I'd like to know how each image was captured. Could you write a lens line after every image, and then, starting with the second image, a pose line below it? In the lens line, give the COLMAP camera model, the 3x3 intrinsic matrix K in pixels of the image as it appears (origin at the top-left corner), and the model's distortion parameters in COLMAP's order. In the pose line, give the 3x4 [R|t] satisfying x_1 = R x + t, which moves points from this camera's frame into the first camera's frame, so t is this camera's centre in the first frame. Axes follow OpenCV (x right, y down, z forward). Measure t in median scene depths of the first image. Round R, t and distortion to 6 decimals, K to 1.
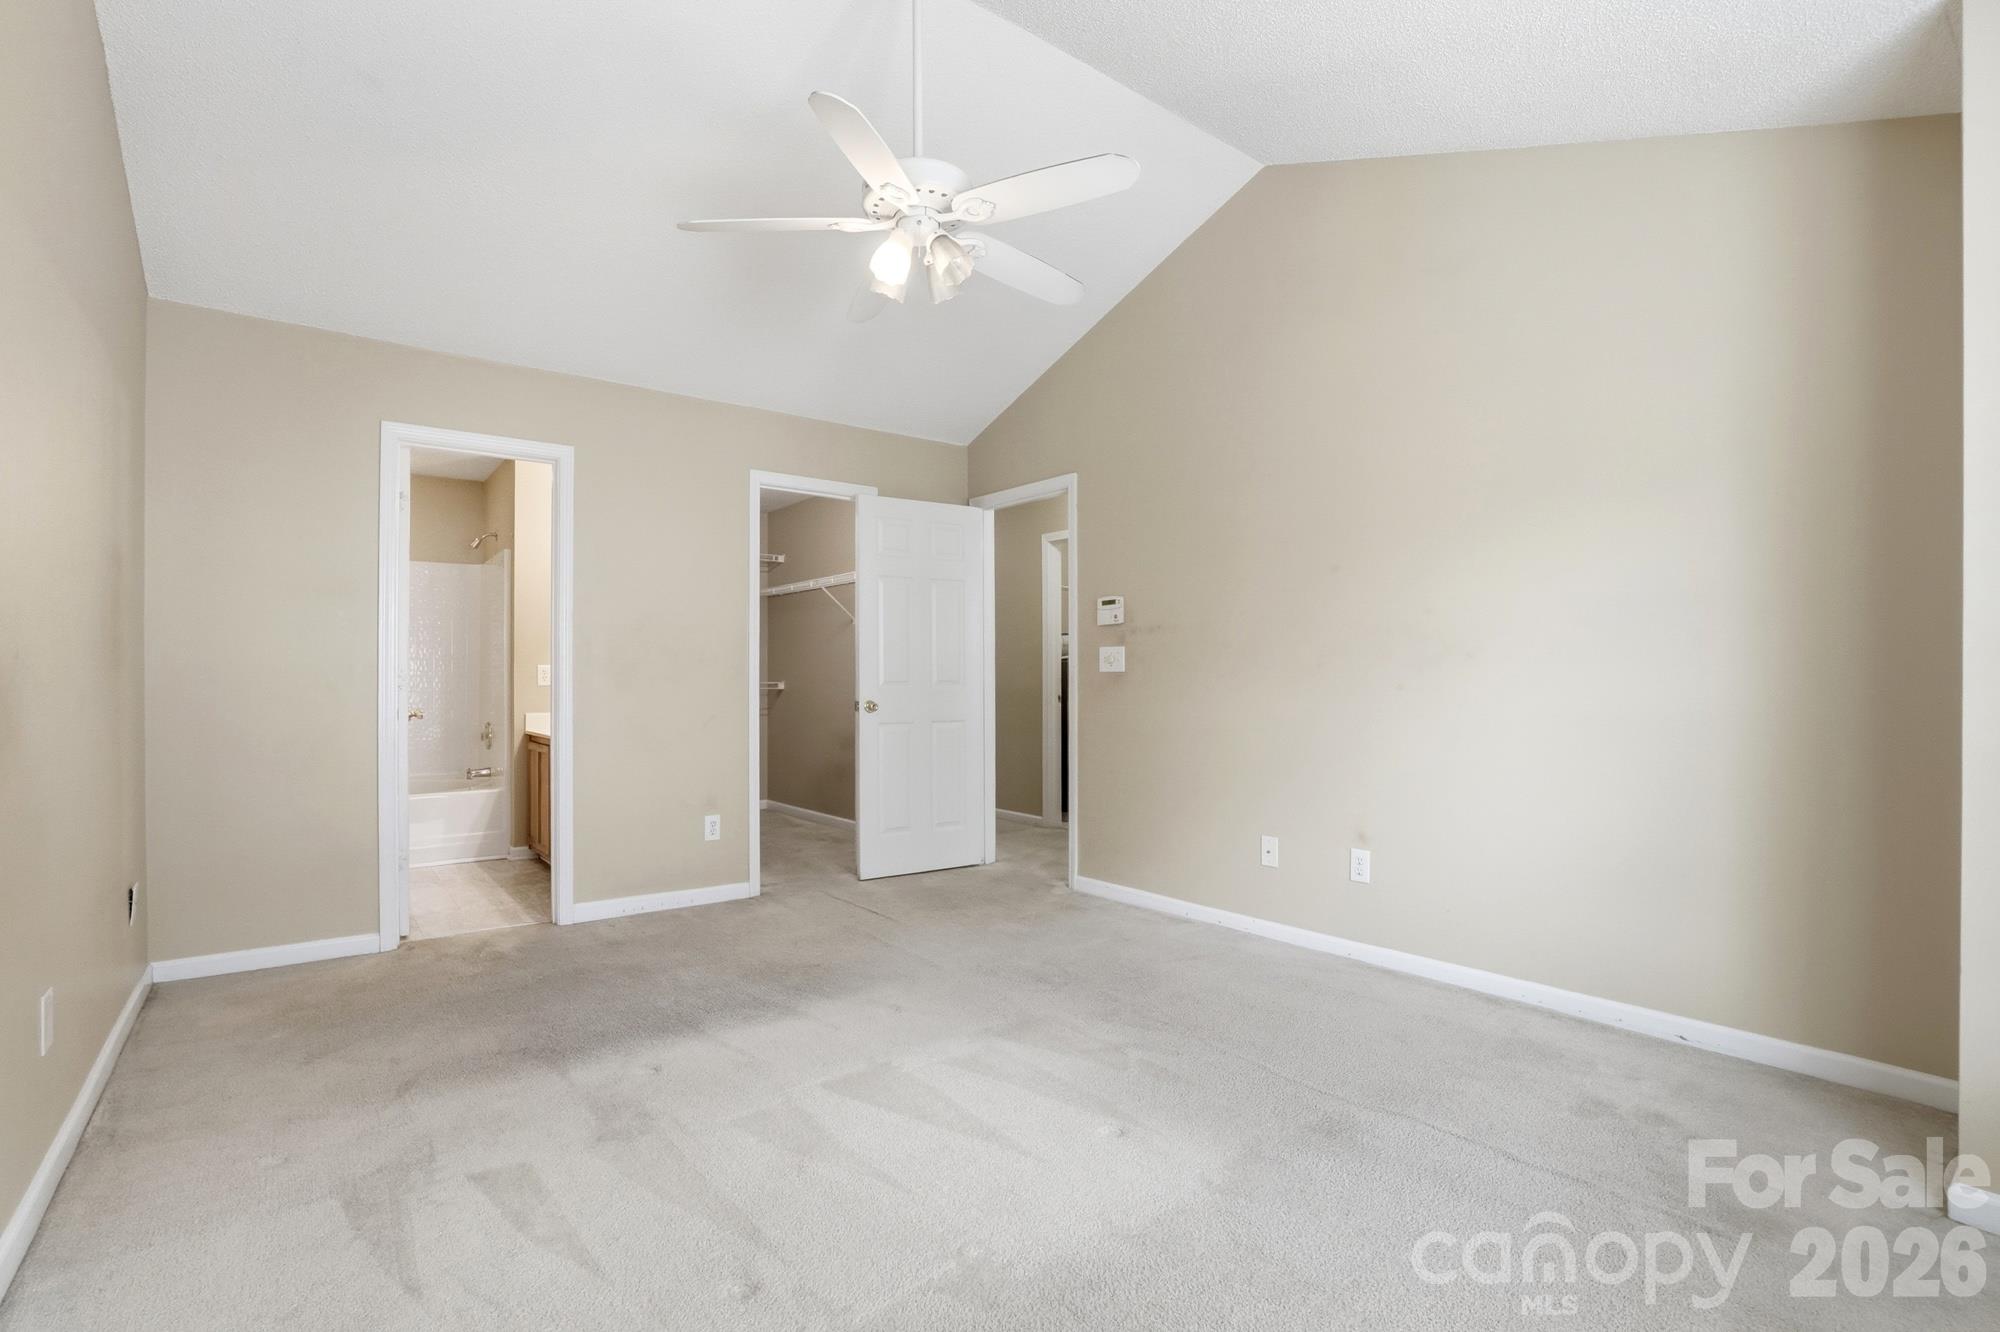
lens RADIAL K [[908.3, 0, 1011.9], [0, 908.3, 682.4], [0, 0, 1]] dist [-0.030639, 0.000254]
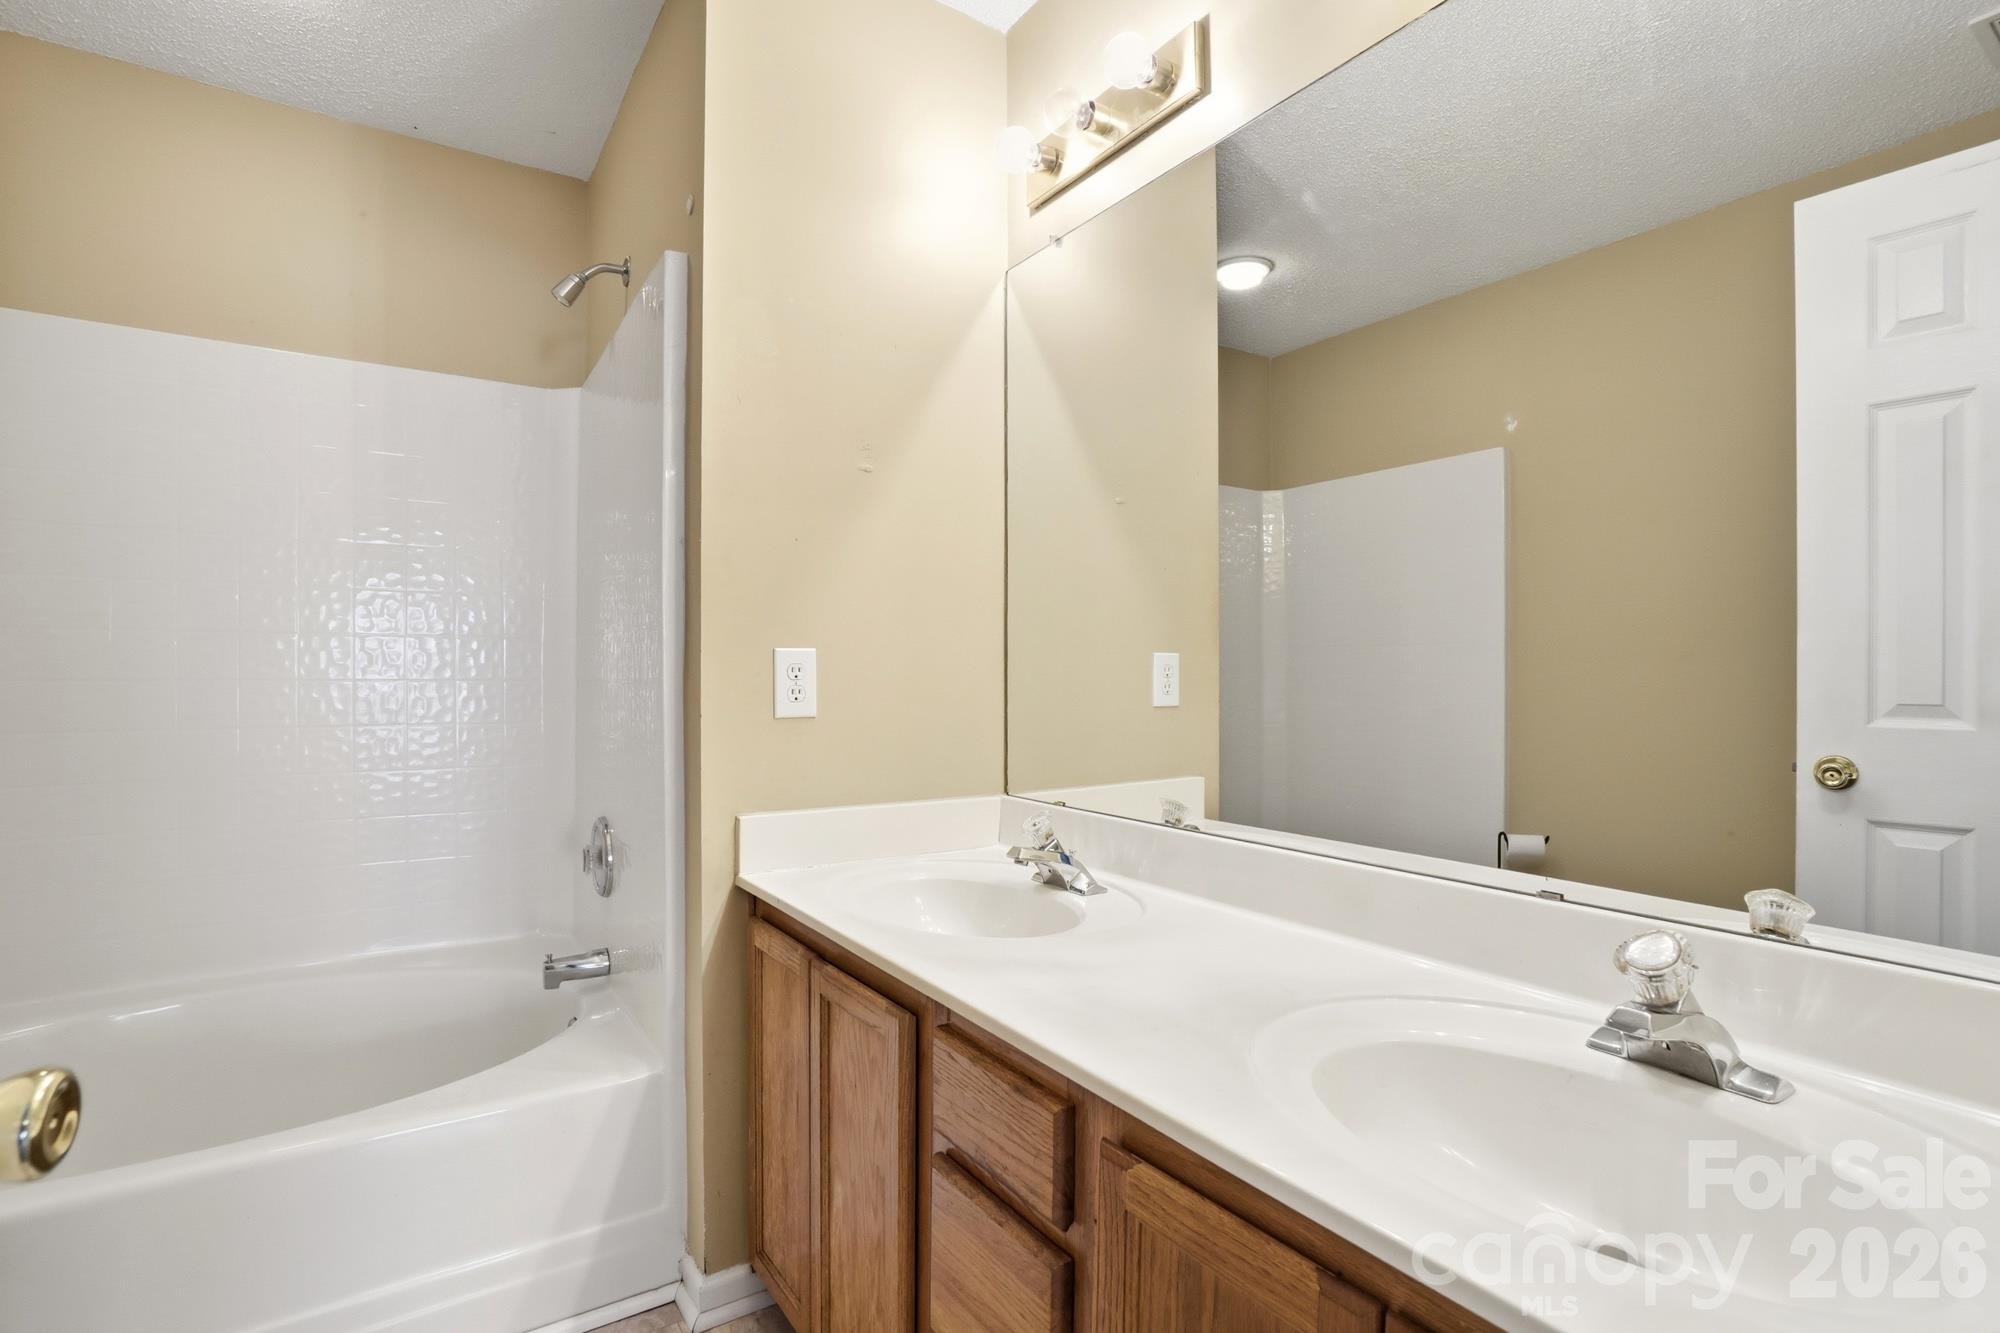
lens RADIAL K [[908.3, 0, 996.1], [0, 908.3, 651.5], [0, 0, 1]] dist [-0.030639, 0.000254]
pose [[0.996248, -0.003728, -0.086464, -0.428317], [0.003346, 0.999984, -0.004558, -0.015902], [0.086479, 0.004252, 0.996245, 0.712038]]
